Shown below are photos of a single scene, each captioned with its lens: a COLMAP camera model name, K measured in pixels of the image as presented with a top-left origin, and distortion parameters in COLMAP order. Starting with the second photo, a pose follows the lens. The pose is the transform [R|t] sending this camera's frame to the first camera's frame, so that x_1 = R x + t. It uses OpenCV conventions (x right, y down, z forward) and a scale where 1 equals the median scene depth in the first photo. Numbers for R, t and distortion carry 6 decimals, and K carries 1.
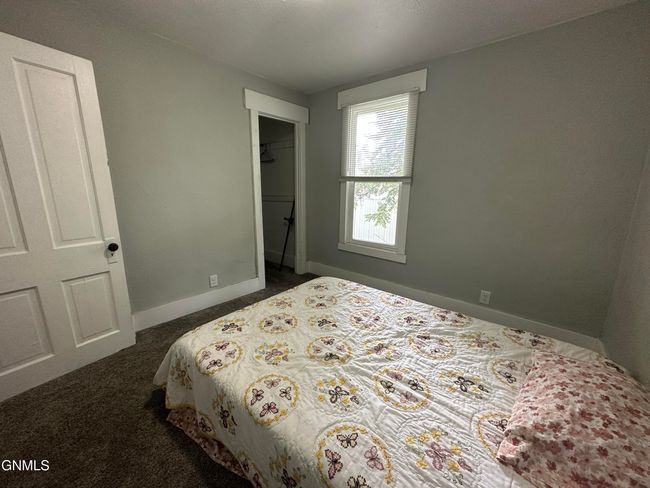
lens RADIAL K [[257.3, 0, 323.3], [0, 257.3, 244.2], [0, 0, 1]] dist [-0.003574, -0.000227]
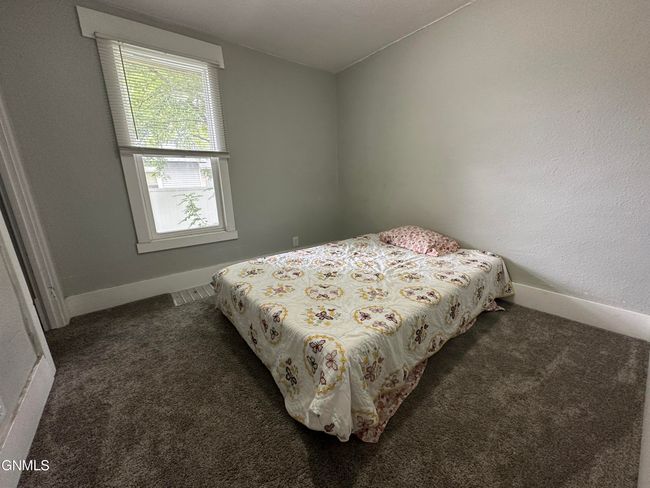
lens RADIAL K [[257.3, 0, 325.1], [0, 257.3, 244.2], [0, 0, 1]] dist [-0.003574, -0.000227]
pose [[0.190113, -0.258021, 0.947250, -1.087315], [0.238338, 0.948113, 0.210421, -0.067123], [-0.952393, 0.185762, 0.241745, 0.763207]]
